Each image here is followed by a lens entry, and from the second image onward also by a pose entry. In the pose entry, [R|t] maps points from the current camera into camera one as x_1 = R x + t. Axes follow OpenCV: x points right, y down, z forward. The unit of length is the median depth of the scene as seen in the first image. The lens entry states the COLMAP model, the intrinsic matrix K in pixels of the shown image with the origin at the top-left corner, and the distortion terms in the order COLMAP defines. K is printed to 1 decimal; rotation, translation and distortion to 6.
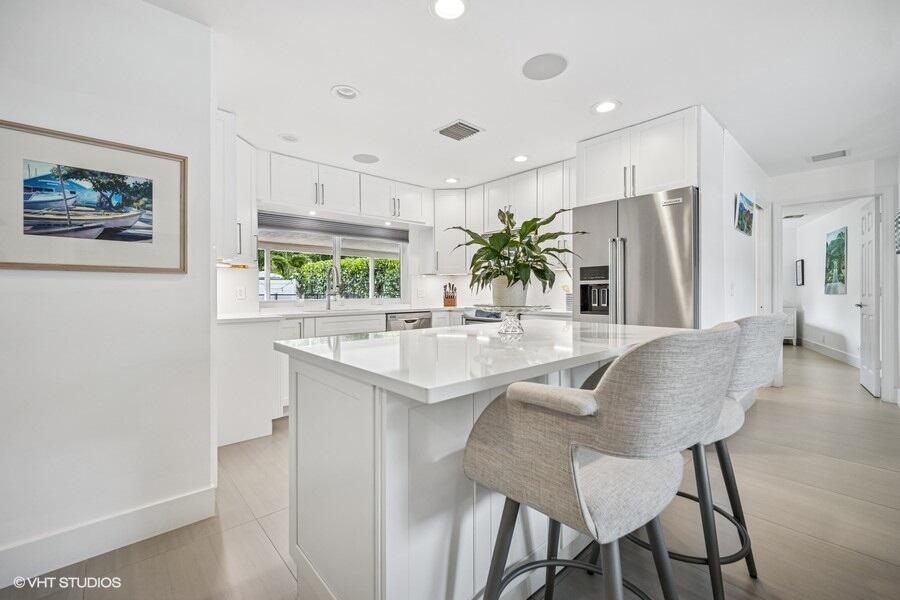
lens RADIAL K [[379.7, 0, 448.7], [0, 379.7, 293.9], [0, 0, 1]] dist [-0.002631, -0.000067]
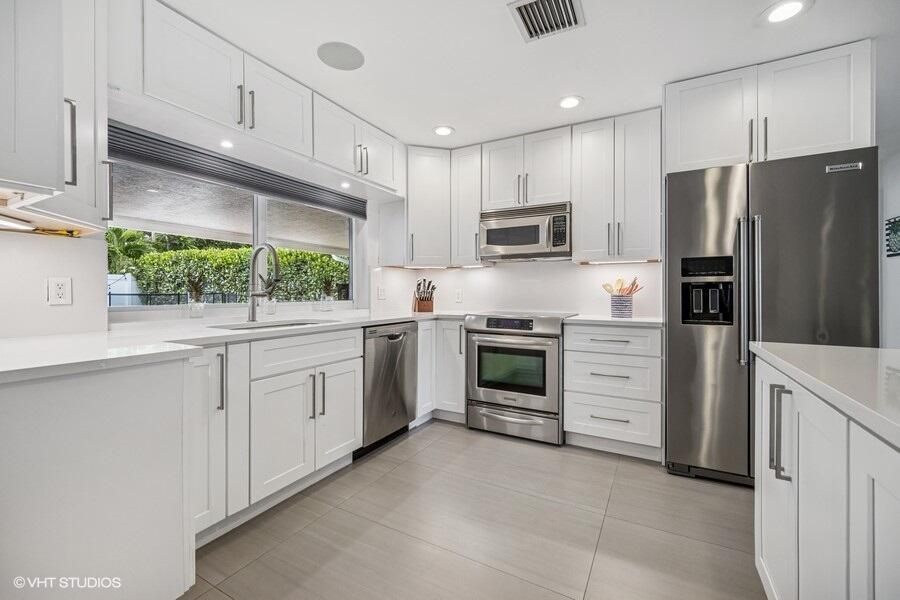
lens RADIAL K [[378.6, 0, 448.7], [0, 378.6, 292.0], [0, 0, 1]] dist [-0.009776, -0.000084]
pose [[0.944607, 0.005662, 0.328154, -0.245014], [-0.003895, 0.999974, -0.006041, -0.000646], [-0.328179, 0.004428, 0.944605, 0.406970]]
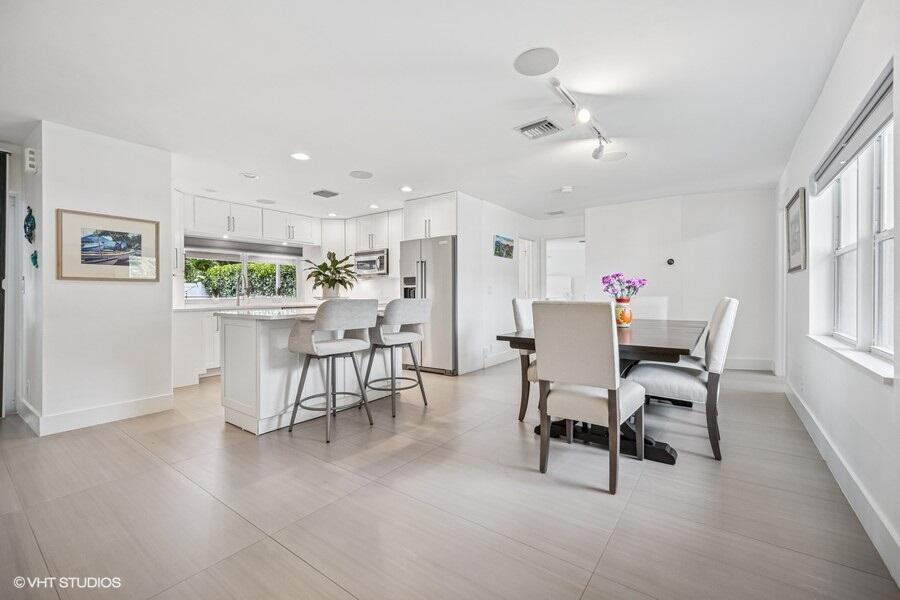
lens RADIAL K [[378.6, 0, 454.3], [0, 378.6, 294.5], [0, 0, 1]] dist [-0.009776, -0.000084]
pose [[0.976572, -0.003474, 0.215161, 0.173313], [0.004980, 0.999967, -0.006456, 0.014545], [-0.215131, 0.007377, 0.976557, -0.565743]]
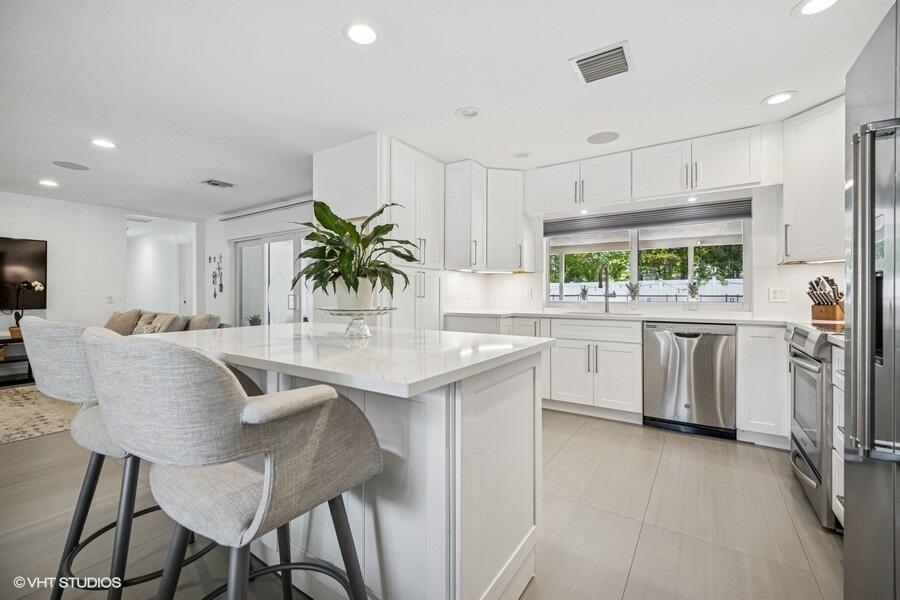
lens RADIAL K [[379.7, 0, 451.3], [0, 379.7, 295.4], [0, 0, 1]] dist [-0.002631, -0.000067]
pose [[0.242194, 0.007985, -0.970195, 0.522126], [-0.004467, 0.999965, 0.007115, -0.004789], [0.970218, 0.002610, 0.242221, 0.451128]]
